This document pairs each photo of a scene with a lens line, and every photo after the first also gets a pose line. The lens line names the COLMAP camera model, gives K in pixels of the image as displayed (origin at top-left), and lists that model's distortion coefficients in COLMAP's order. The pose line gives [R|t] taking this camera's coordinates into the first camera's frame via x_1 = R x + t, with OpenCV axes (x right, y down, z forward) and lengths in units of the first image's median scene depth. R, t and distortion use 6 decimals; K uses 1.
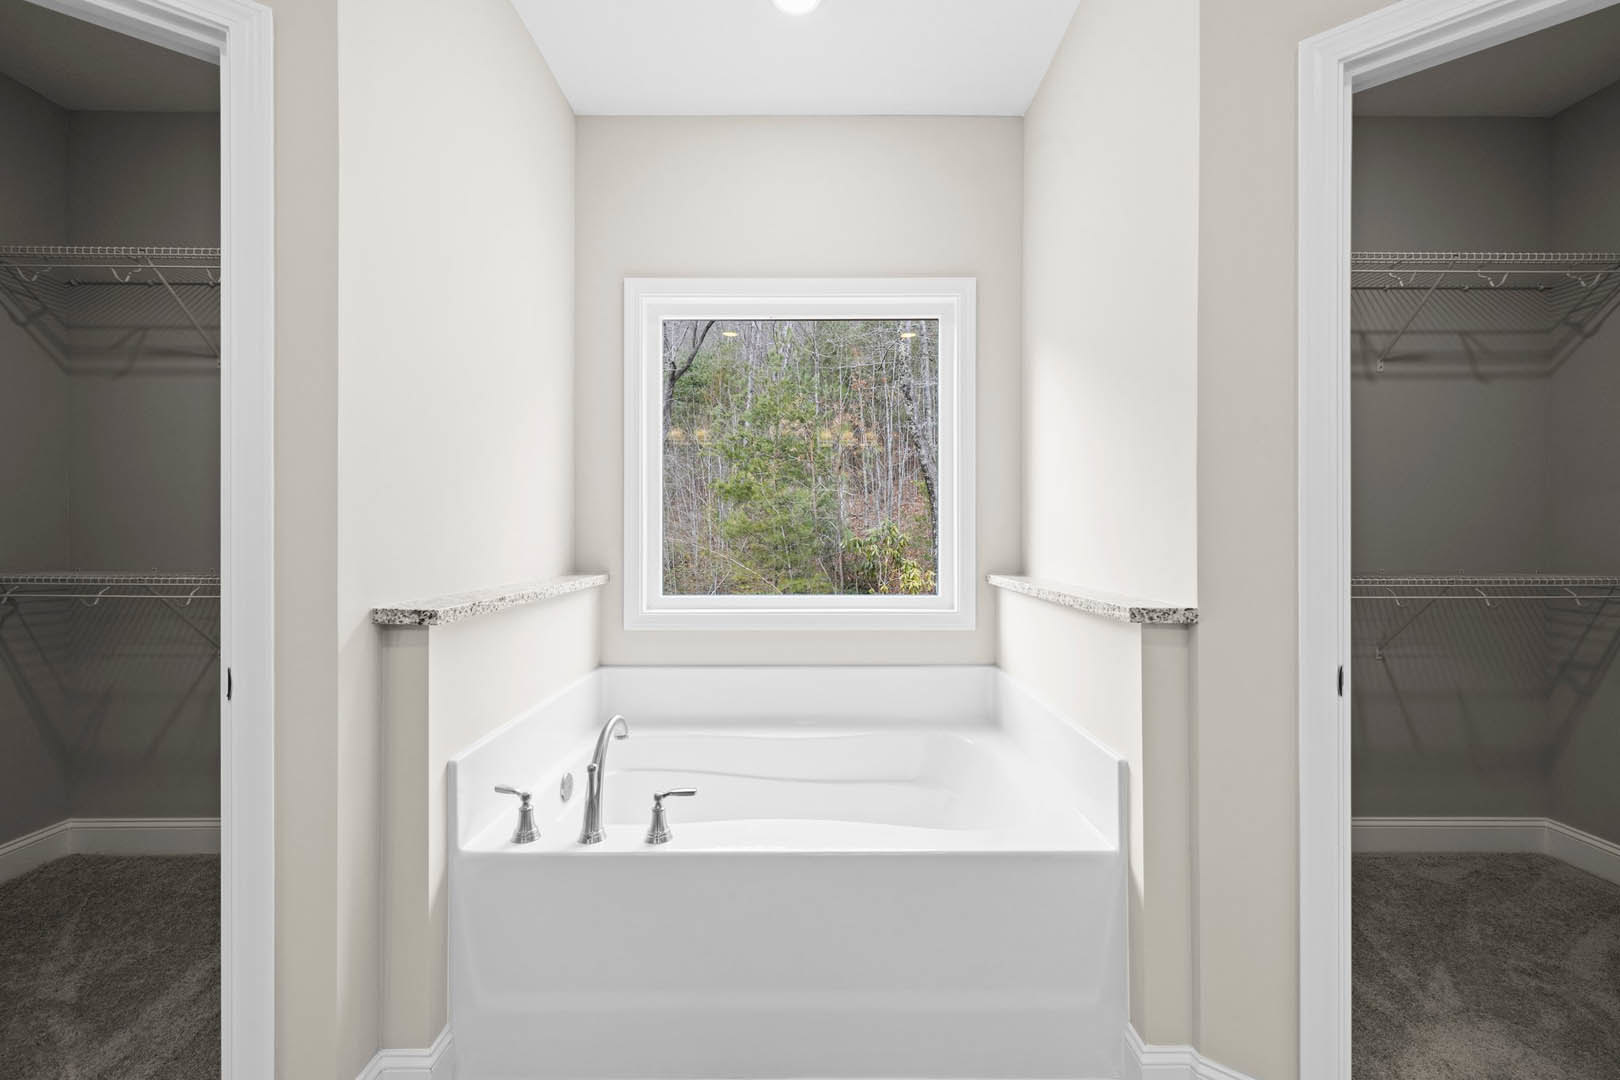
lens RADIAL K [[676.6, 0, 818.6], [0, 676.6, 534.2], [0, 0, 1]] dist [0.002947, 0.000231]
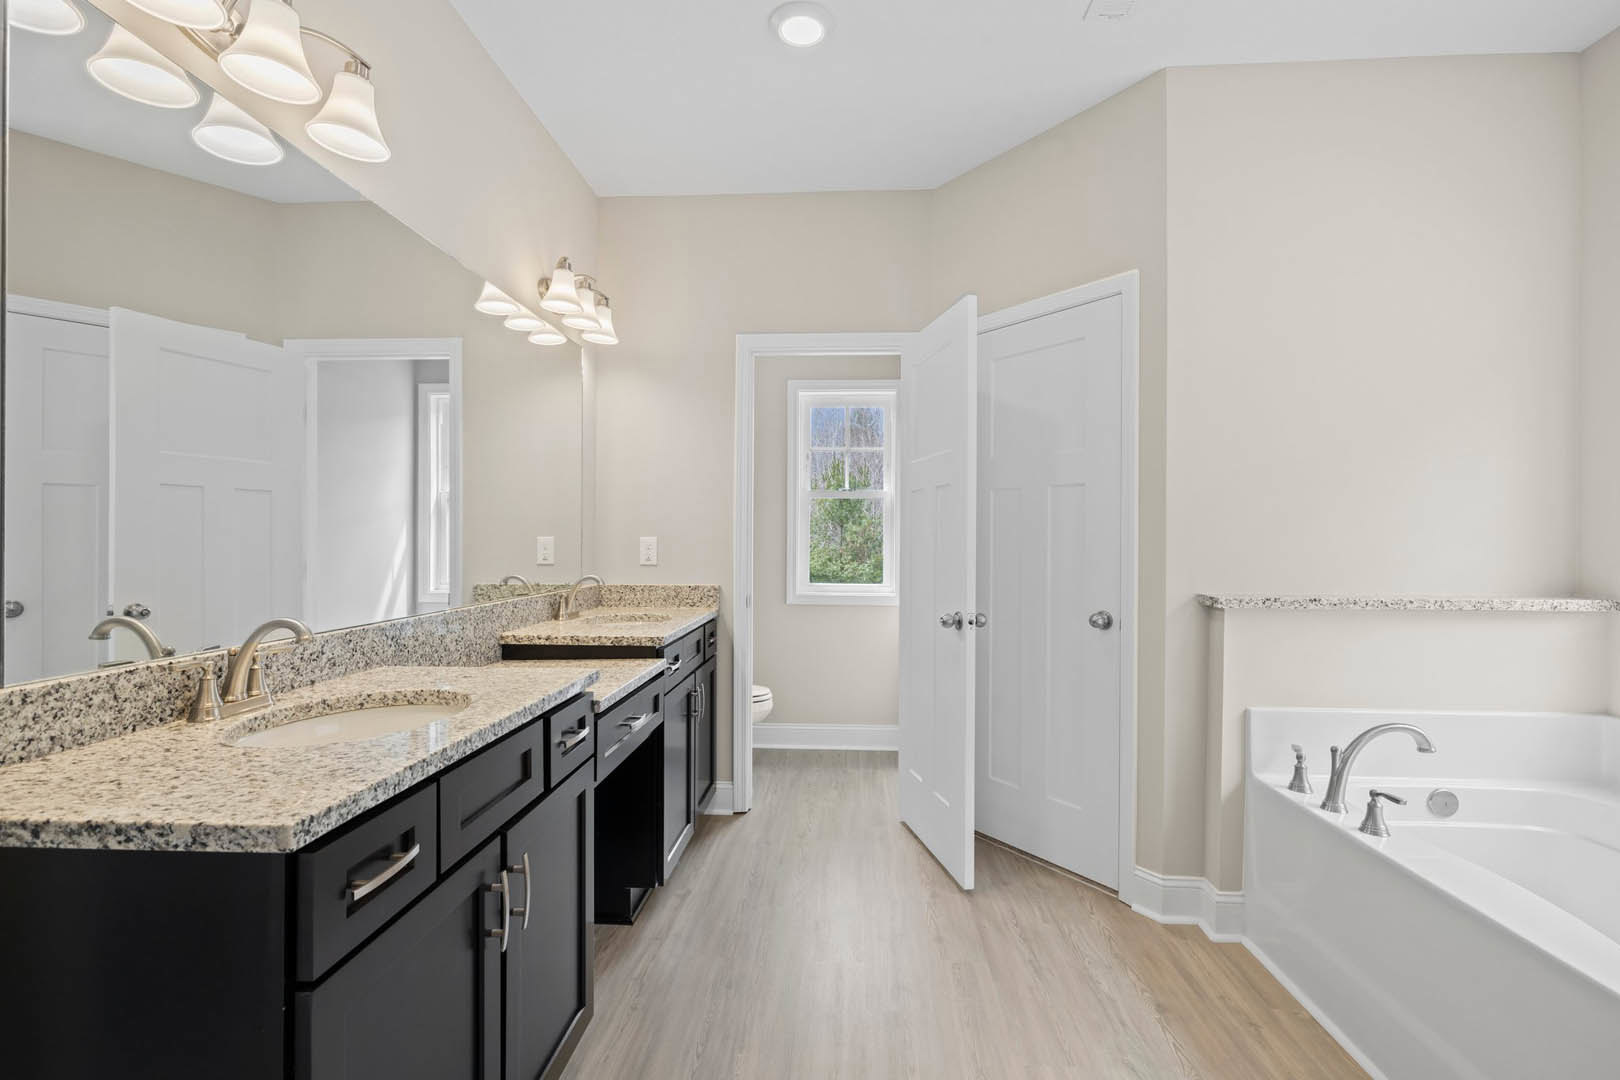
lens RADIAL K [[744.2, 0, 805.4], [0, 744.2, 538.9], [0, 0, 1]] dist [0.001571, 0.000244]
pose [[-0.048558, 0.005303, -0.998806, 0.995971], [0.005677, 0.999971, 0.005033, -0.029620], [0.998804, -0.005426, -0.048586, 0.153974]]
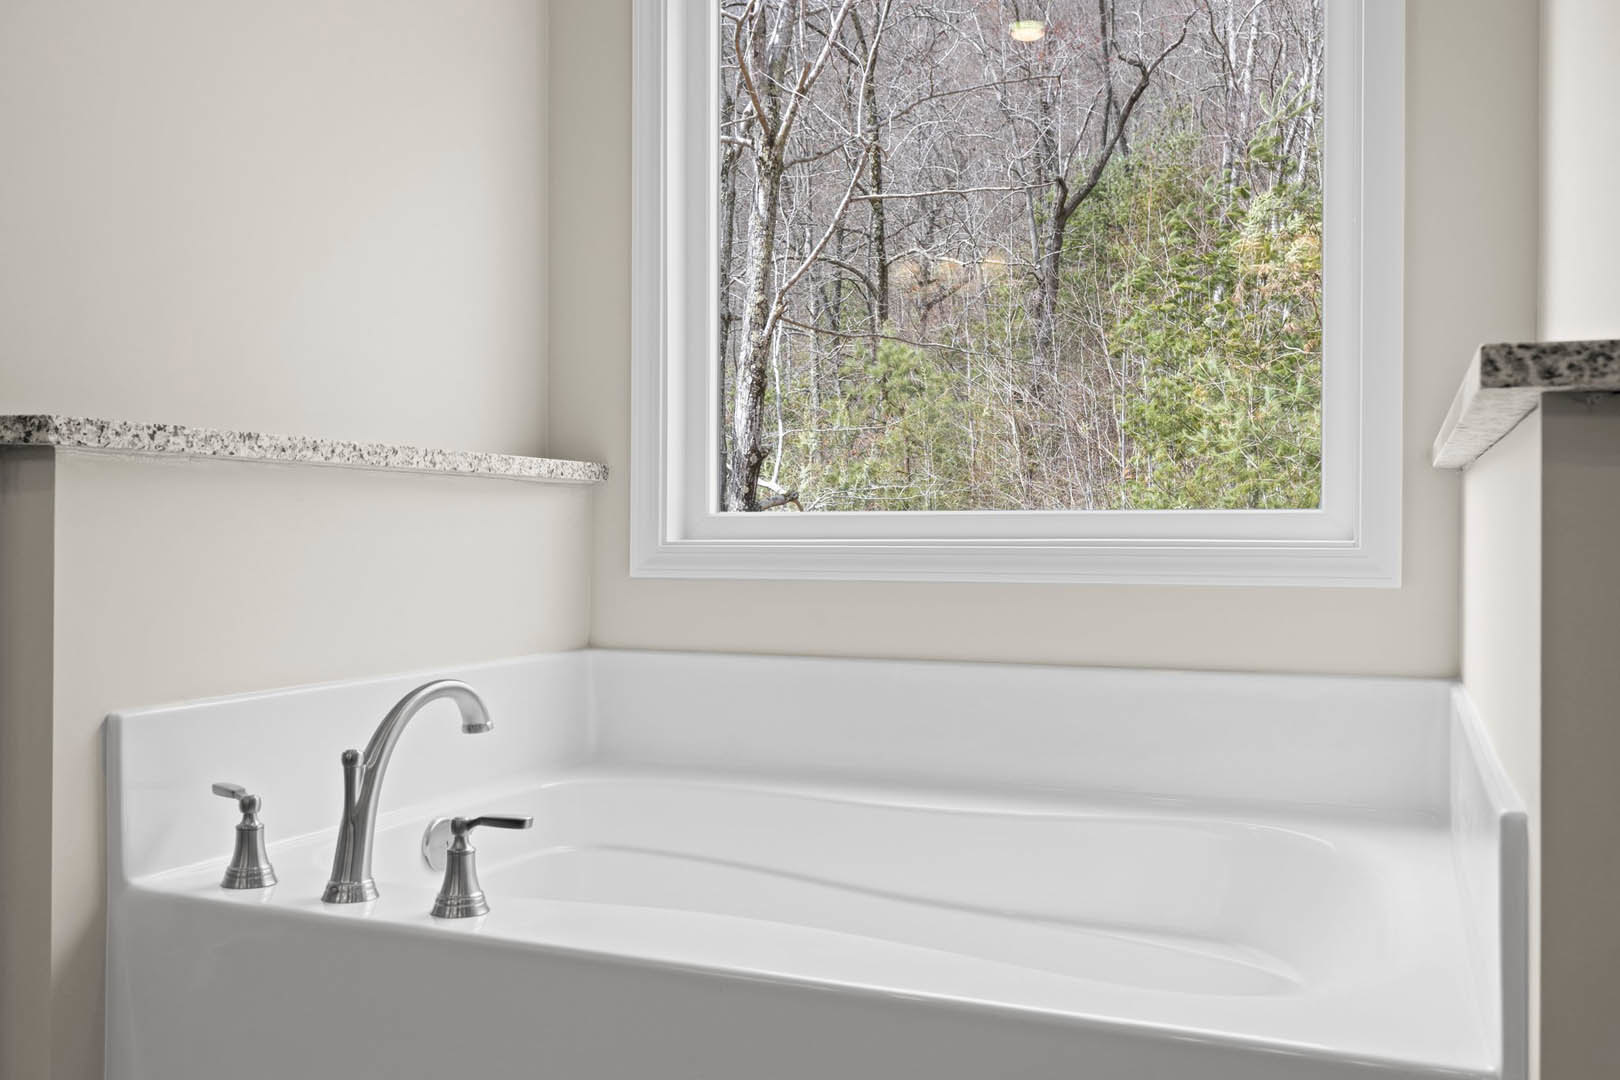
lens RADIAL K [[1371.5, 0, 809.3], [0, 1371.5, 544.6], [0, 0, 1]] dist [-0.006086, 0.007132]
pose [[0.924263, 0.006617, -0.381698, 0.361732], [-0.001908, 0.999917, 0.012713, 0.177299], [0.381751, -0.011022, 0.924200, 0.201084]]
